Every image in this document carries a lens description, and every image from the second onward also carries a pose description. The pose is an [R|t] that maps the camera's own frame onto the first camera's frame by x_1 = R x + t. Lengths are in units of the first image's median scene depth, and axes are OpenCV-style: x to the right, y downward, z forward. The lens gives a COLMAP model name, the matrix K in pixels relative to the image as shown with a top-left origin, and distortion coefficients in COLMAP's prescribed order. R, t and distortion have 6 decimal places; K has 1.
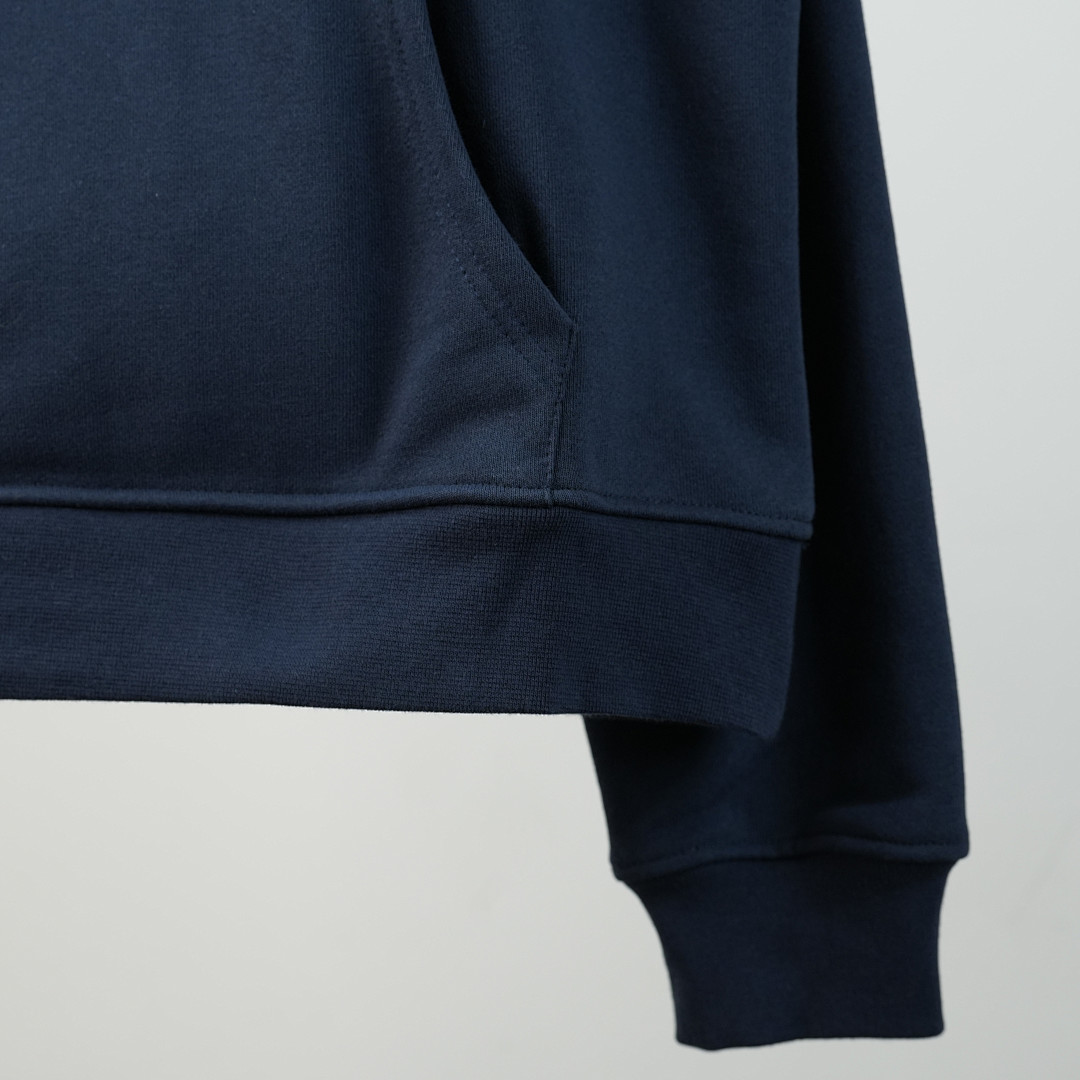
lens RADIAL K [[3003.1, 0, 540.0], [0, 3003.1, 540.0], [0, 0, 1]] dist [0.037320, -0.558255]
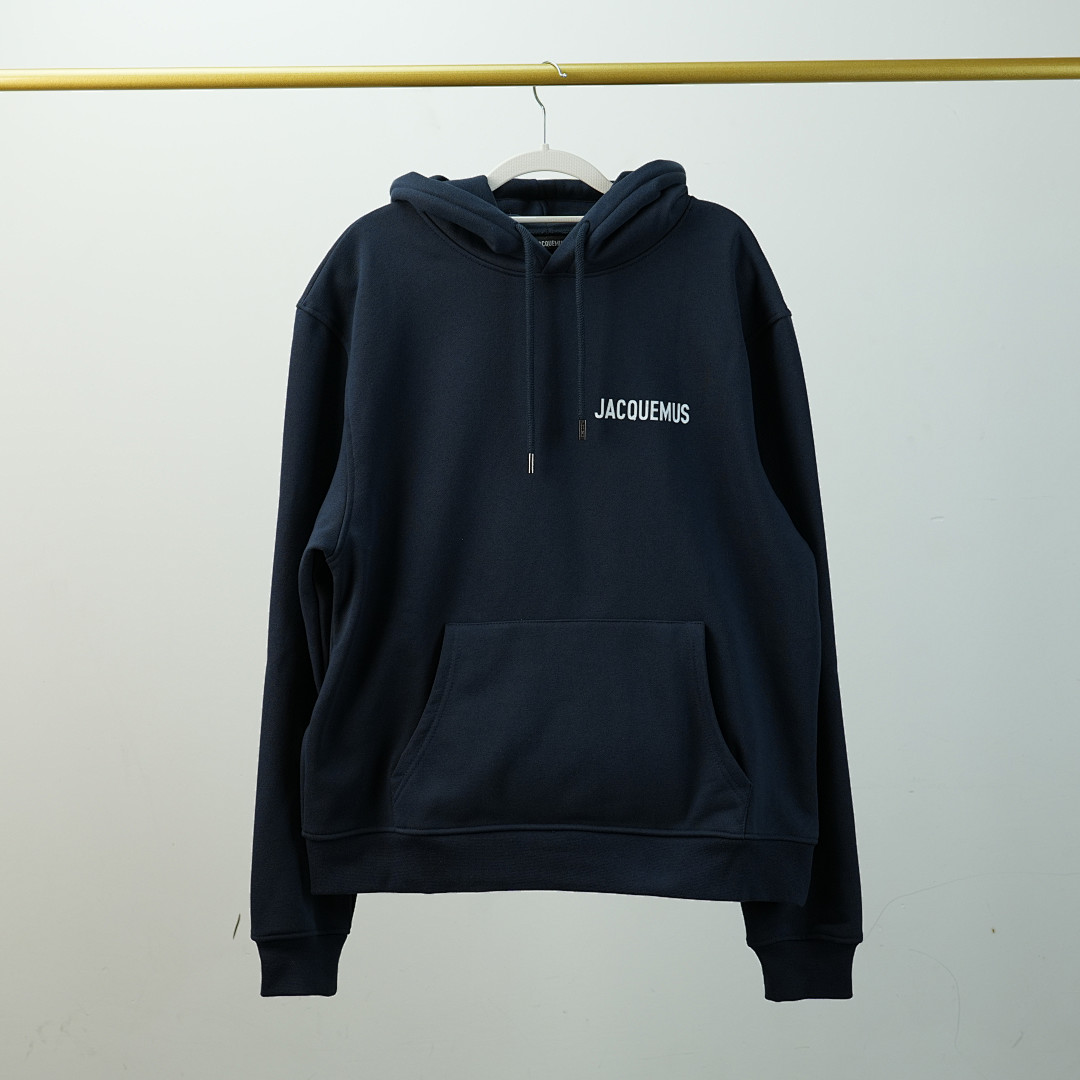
lens RADIAL K [[3003.1, 0, 540.0], [0, 3003.1, 540.0], [0, 0, 1]] dist [0.037320, -0.558255]
pose [[0.997141, 0.025947, 0.070973, -0.448925], [-0.028359, 0.999047, 0.033193, -0.430187], [-0.070044, -0.035111, 0.996926, -2.201470]]
